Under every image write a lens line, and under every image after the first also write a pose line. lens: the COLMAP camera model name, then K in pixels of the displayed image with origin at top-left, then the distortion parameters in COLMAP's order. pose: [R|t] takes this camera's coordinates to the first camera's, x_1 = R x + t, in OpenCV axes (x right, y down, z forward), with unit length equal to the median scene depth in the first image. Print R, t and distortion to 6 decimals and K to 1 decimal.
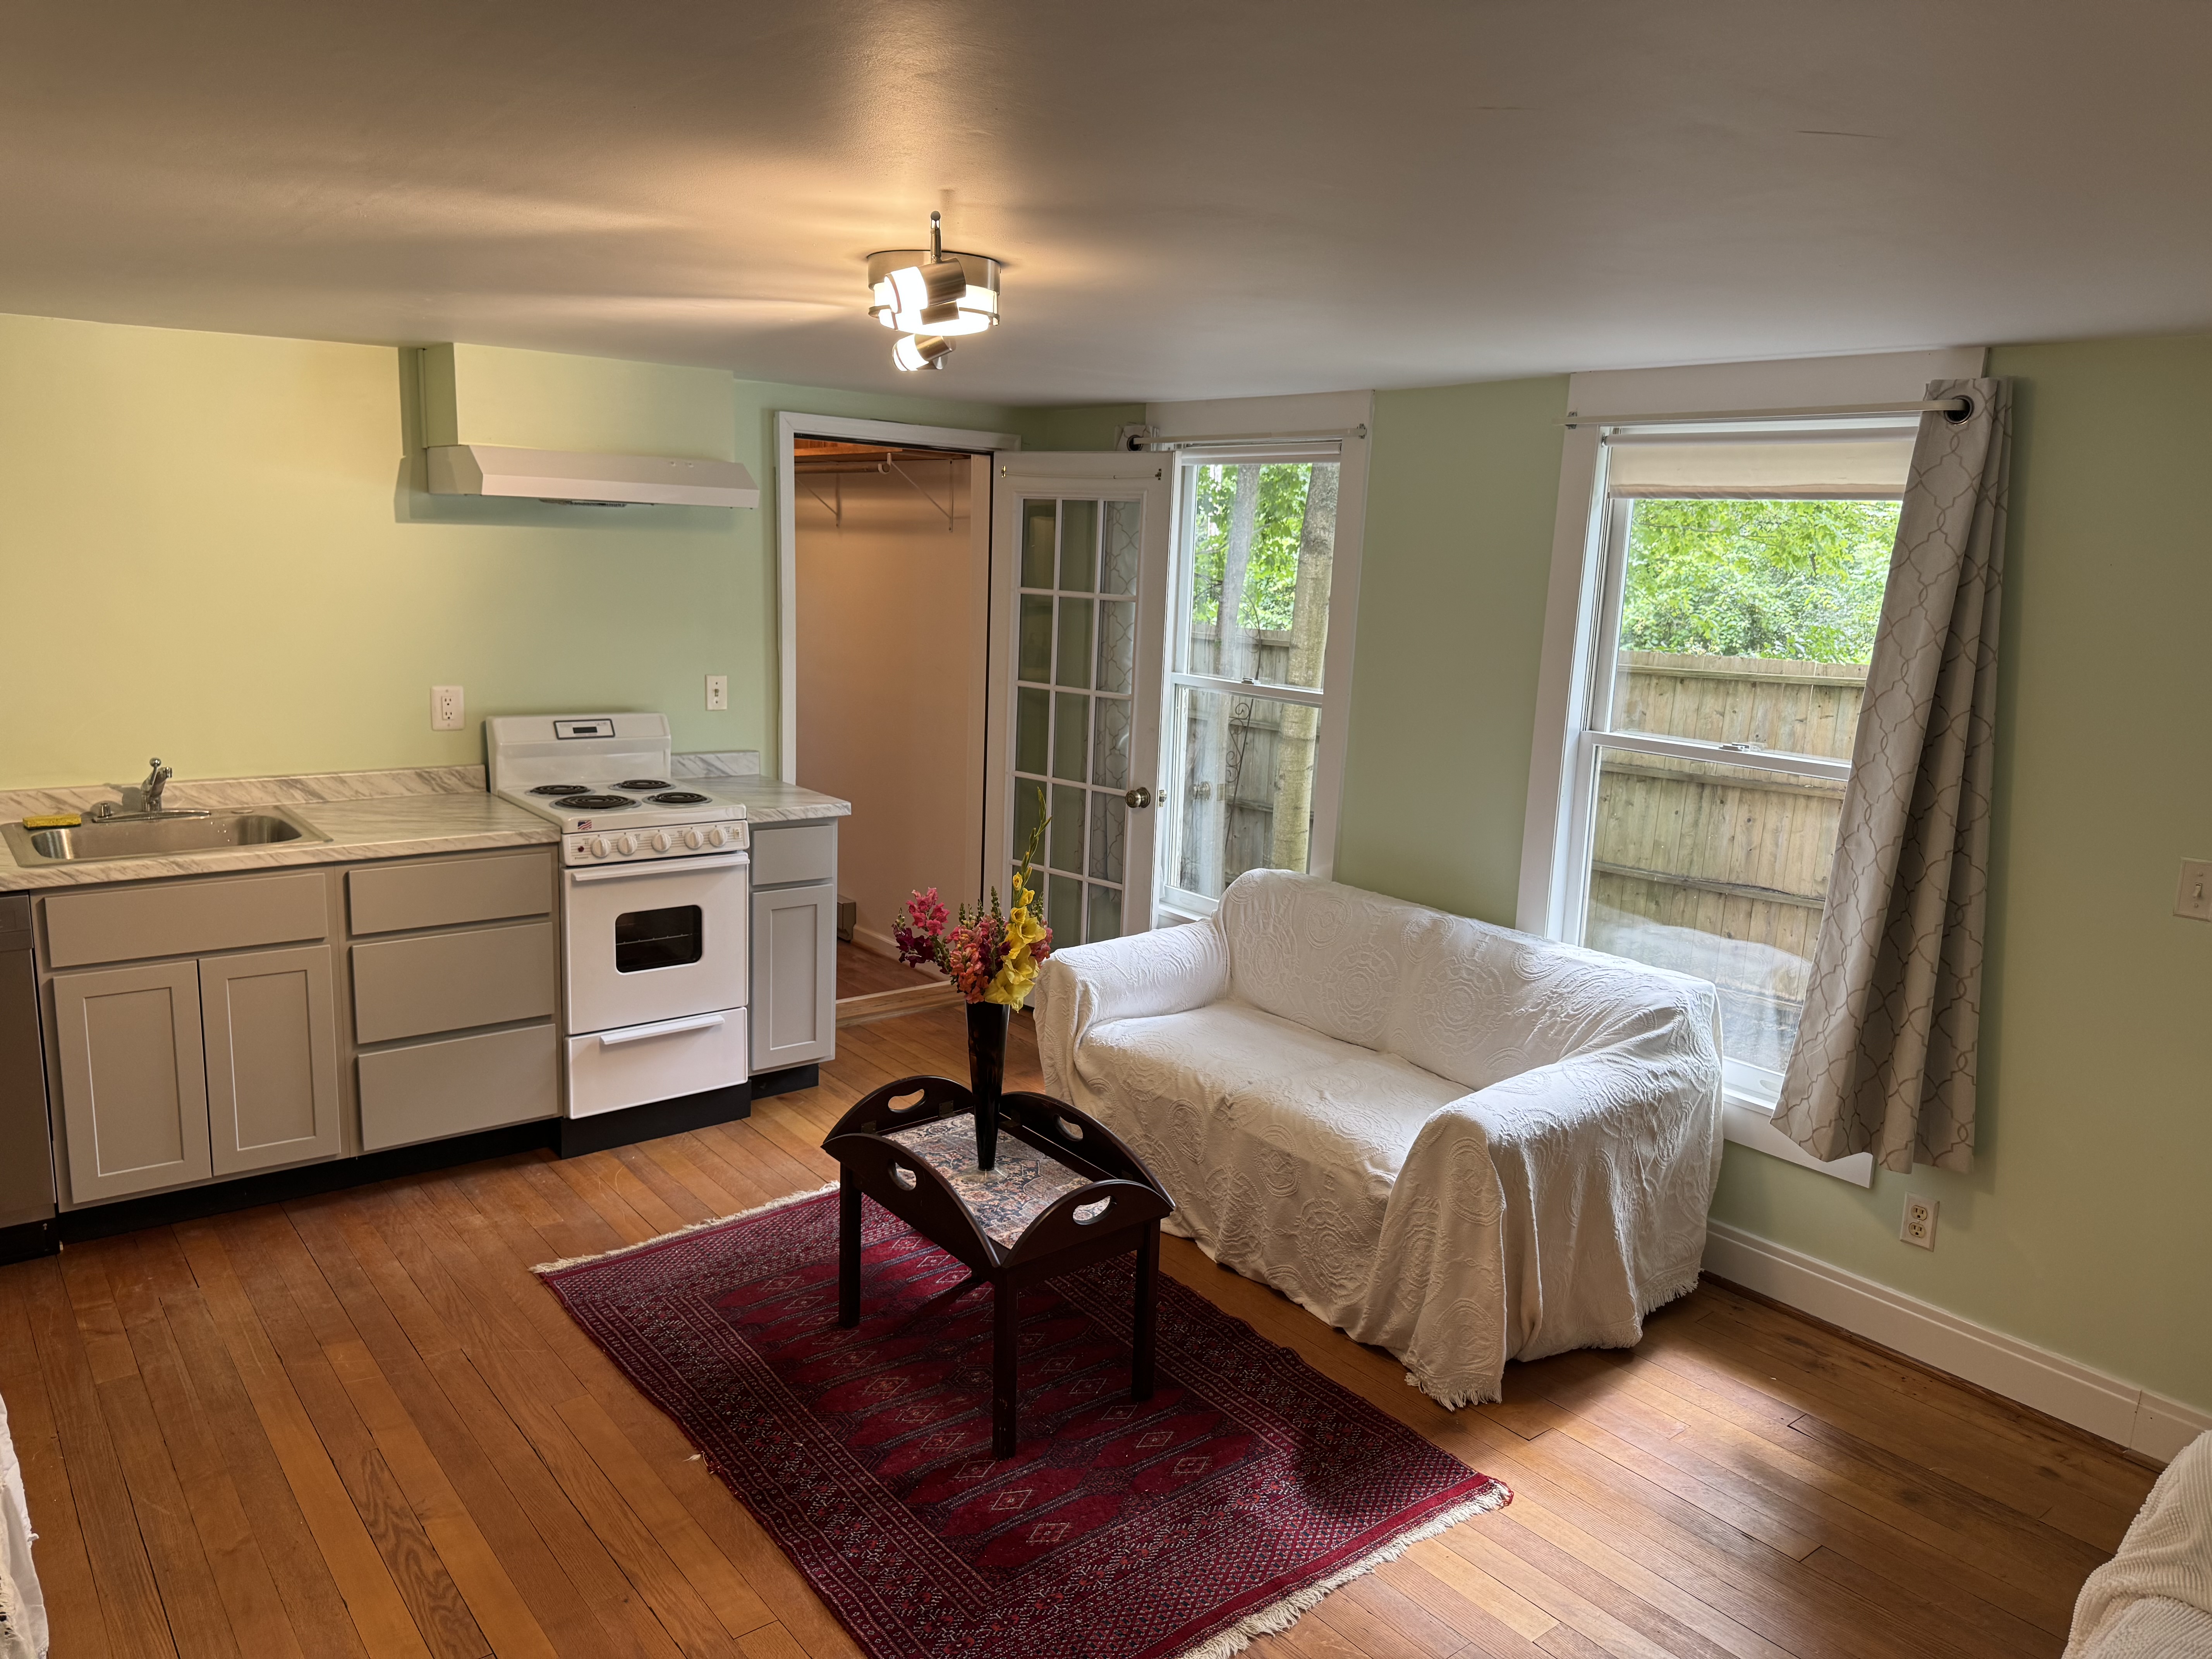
lens RADIAL K [[1554.6, 0, 1100.6], [0, 1554.6, 838.4], [0, 0, 1]] dist [0.059831, -0.074043]
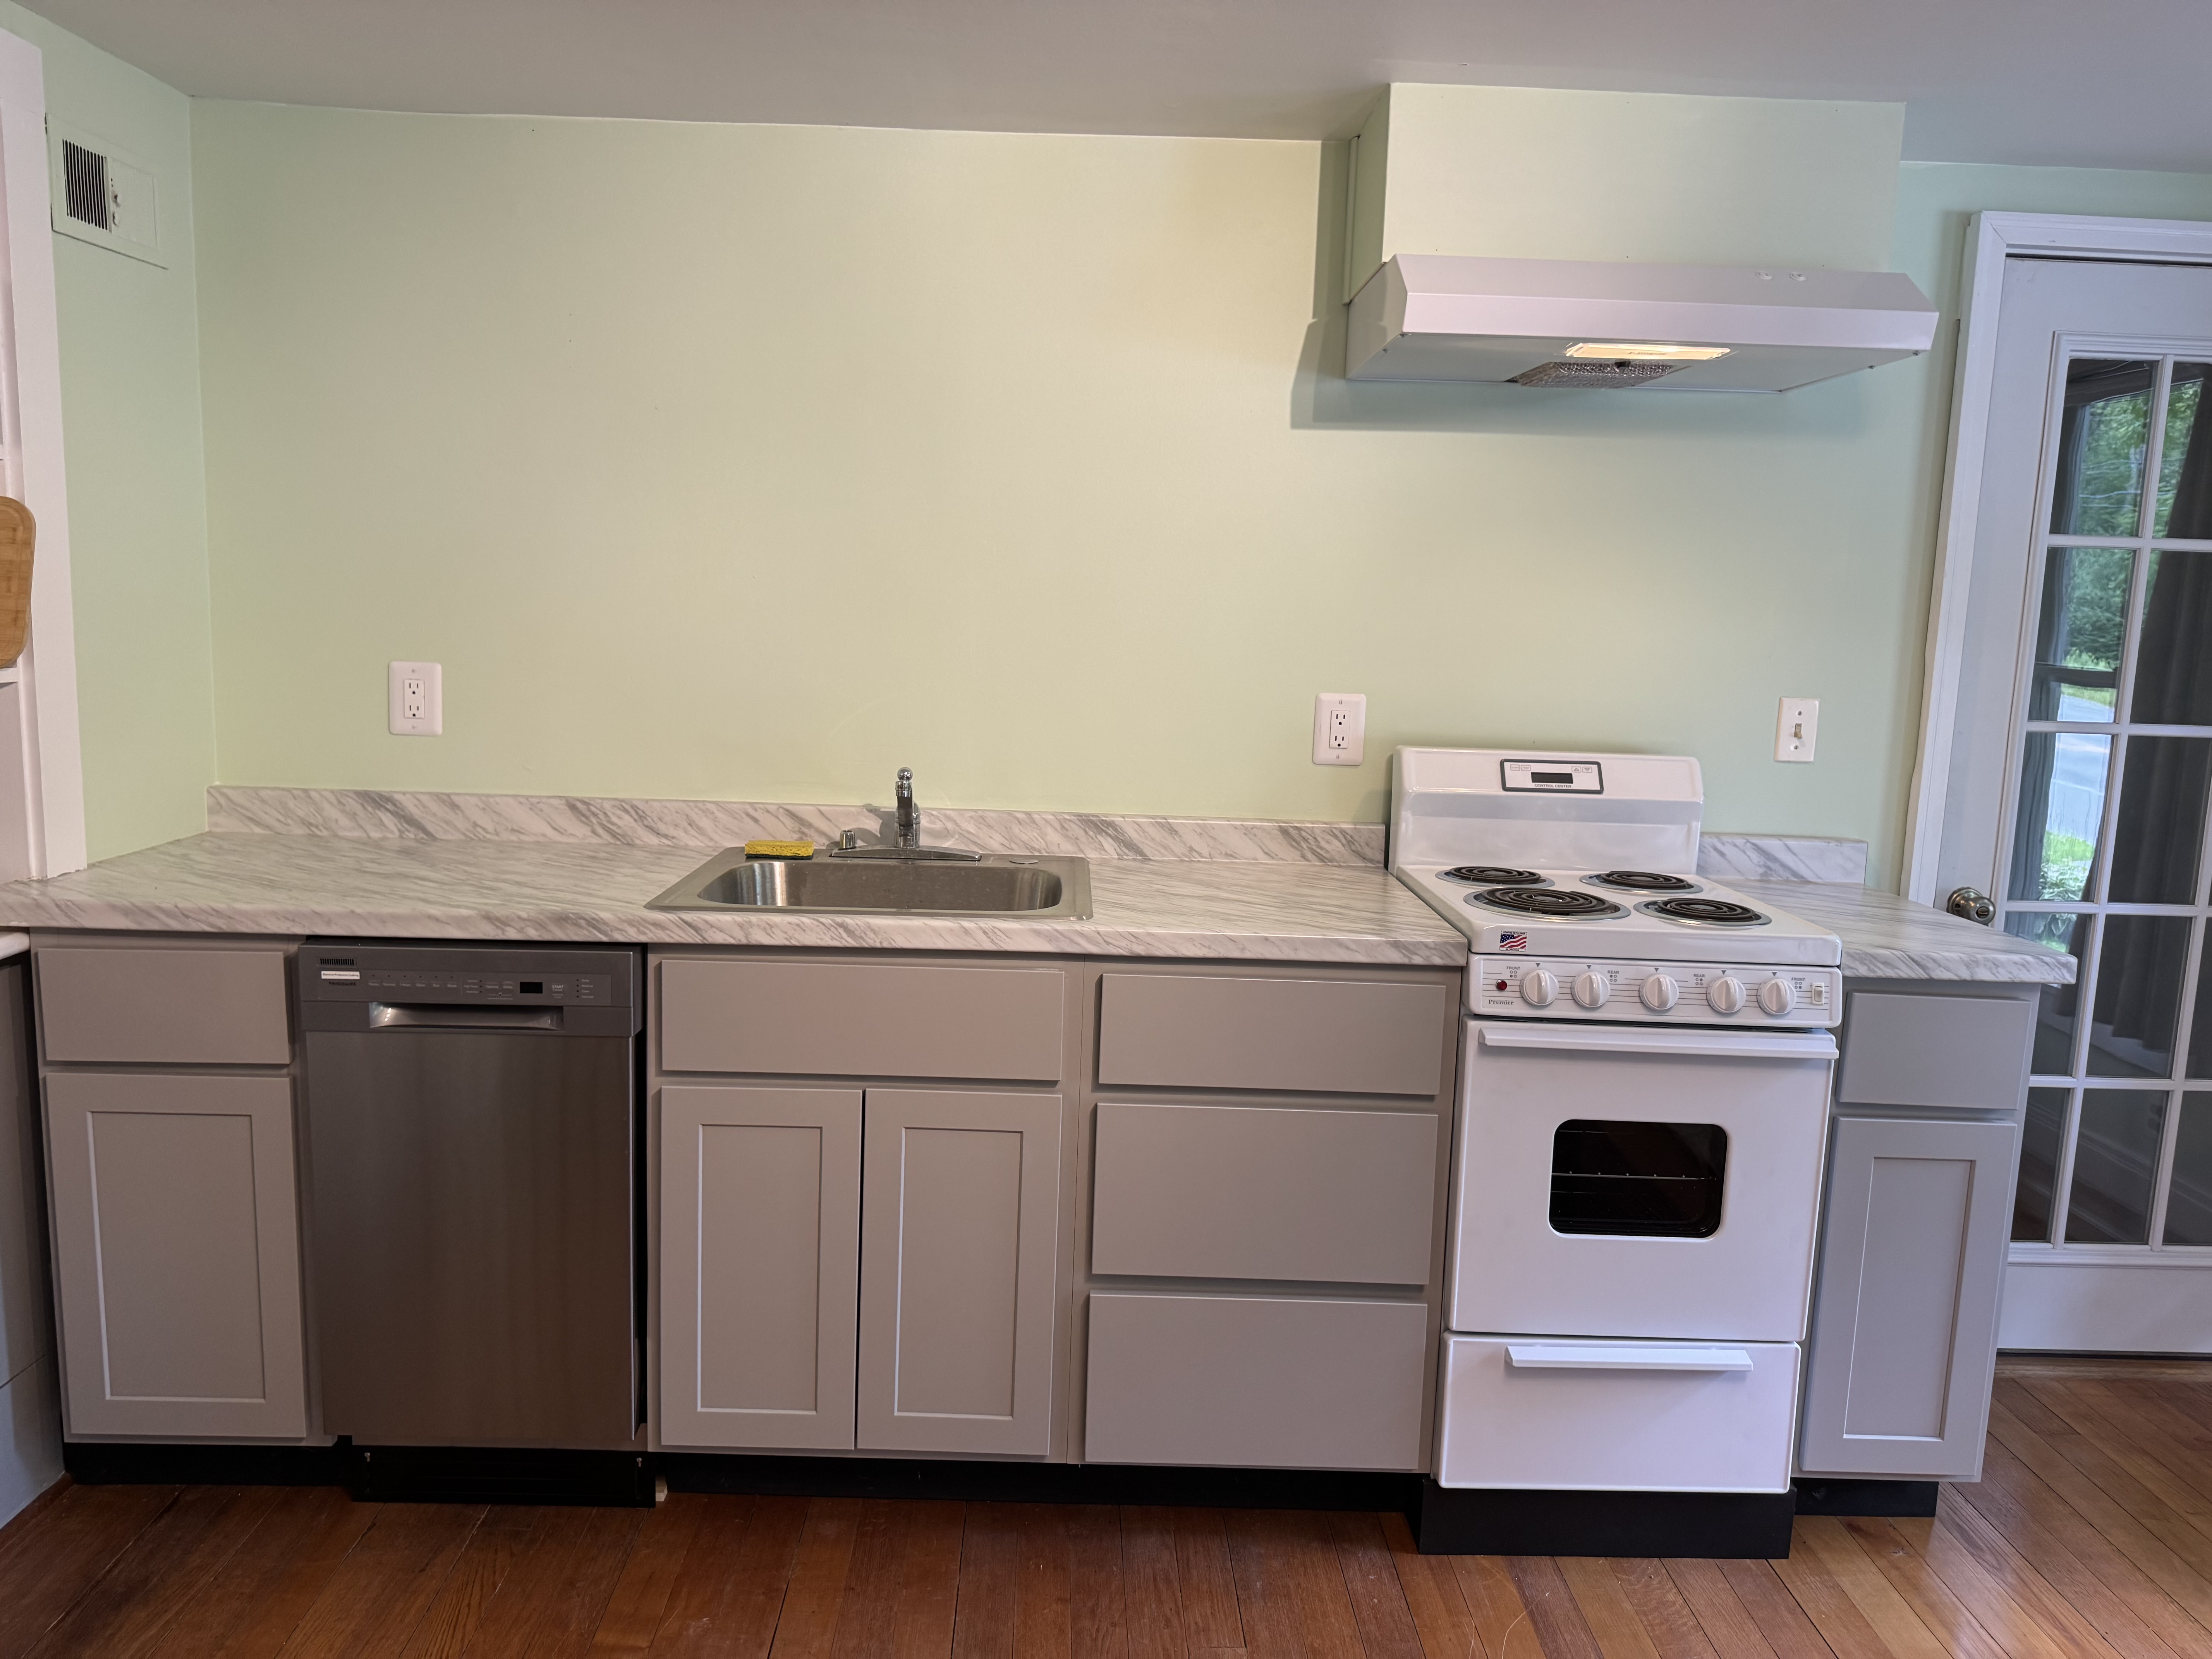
lens RADIAL K [[1554.6, 0, 1100.5], [0, 1554.6, 832.2], [0, 0, 1]] dist [0.059831, -0.074043]
pose [[0.797054, 0.072573, -0.599532, -0.140663], [-0.118388, 0.992267, -0.037279, -0.009637], [0.592190, 0.100691, 0.799482, 0.539403]]
